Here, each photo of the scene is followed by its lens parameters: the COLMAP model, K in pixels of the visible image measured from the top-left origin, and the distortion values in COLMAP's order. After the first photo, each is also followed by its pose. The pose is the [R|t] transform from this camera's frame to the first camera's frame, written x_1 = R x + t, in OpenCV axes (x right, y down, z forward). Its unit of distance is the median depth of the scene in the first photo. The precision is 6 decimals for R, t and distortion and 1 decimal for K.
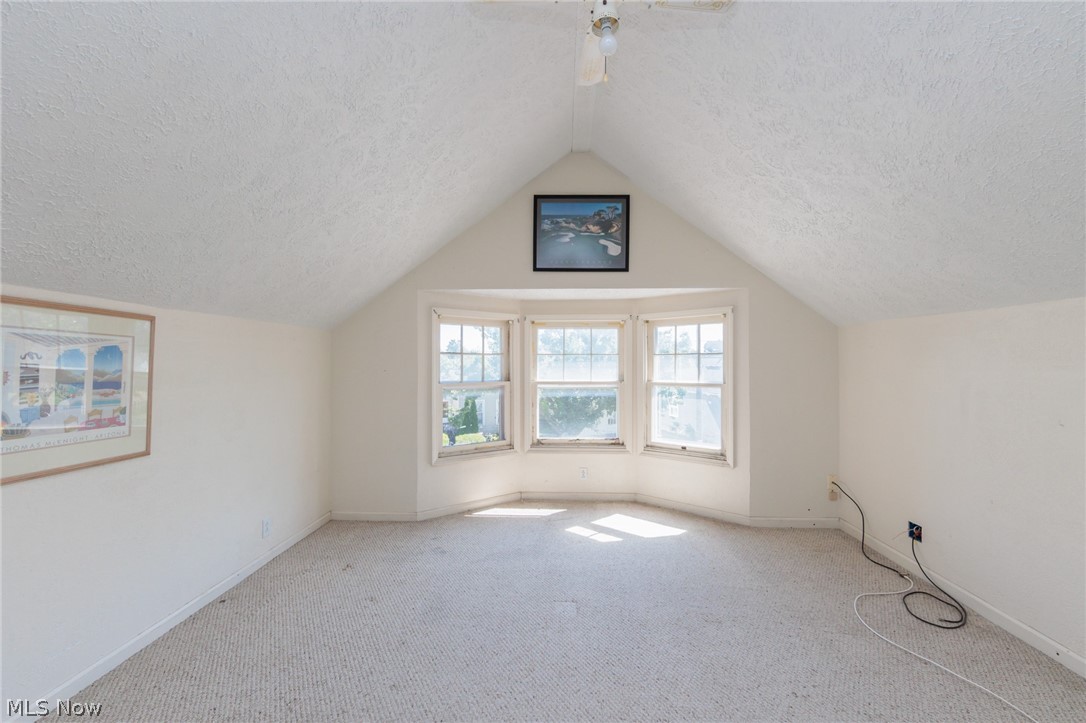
lens RADIAL K [[446.2, 0, 545.4], [0, 446.2, 366.6], [0, 0, 1]] dist [-0.001559, -0.000240]
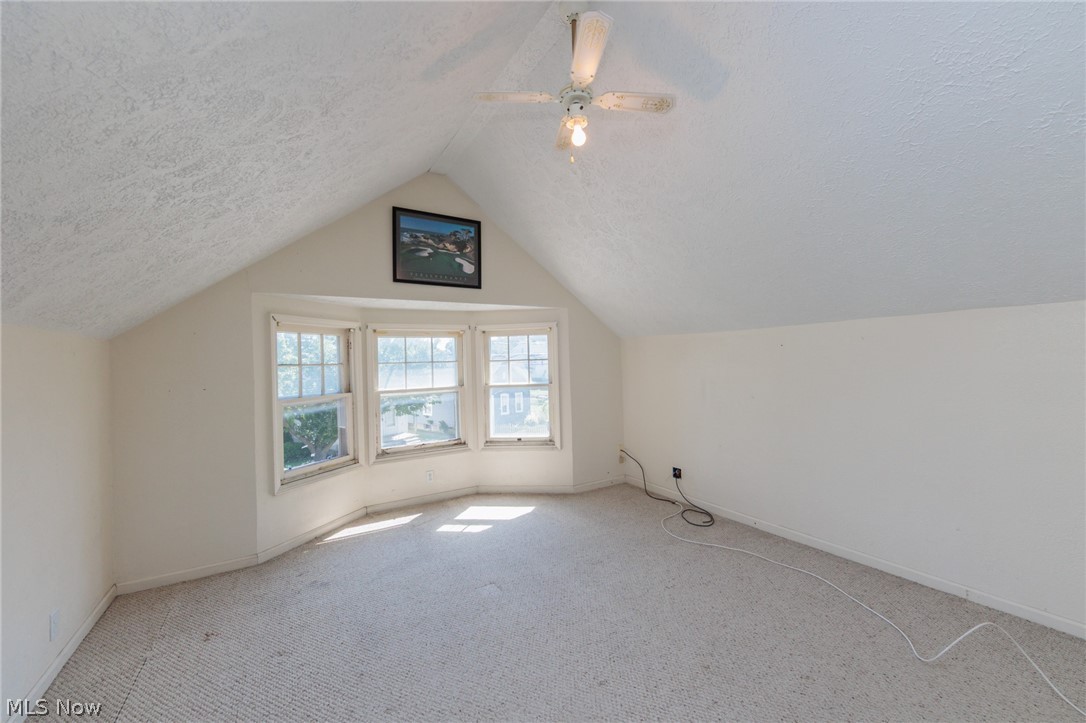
lens RADIAL K [[441.0, 0, 544.4], [0, 441.0, 361.3], [0, 0, 1]] dist [-0.001091, -0.000264]
pose [[0.824791, -0.024734, 0.564896, -0.307704], [0.030091, 0.999547, -0.000170, -0.024112], [-0.564636, 0.017139, 0.825162, -0.008469]]
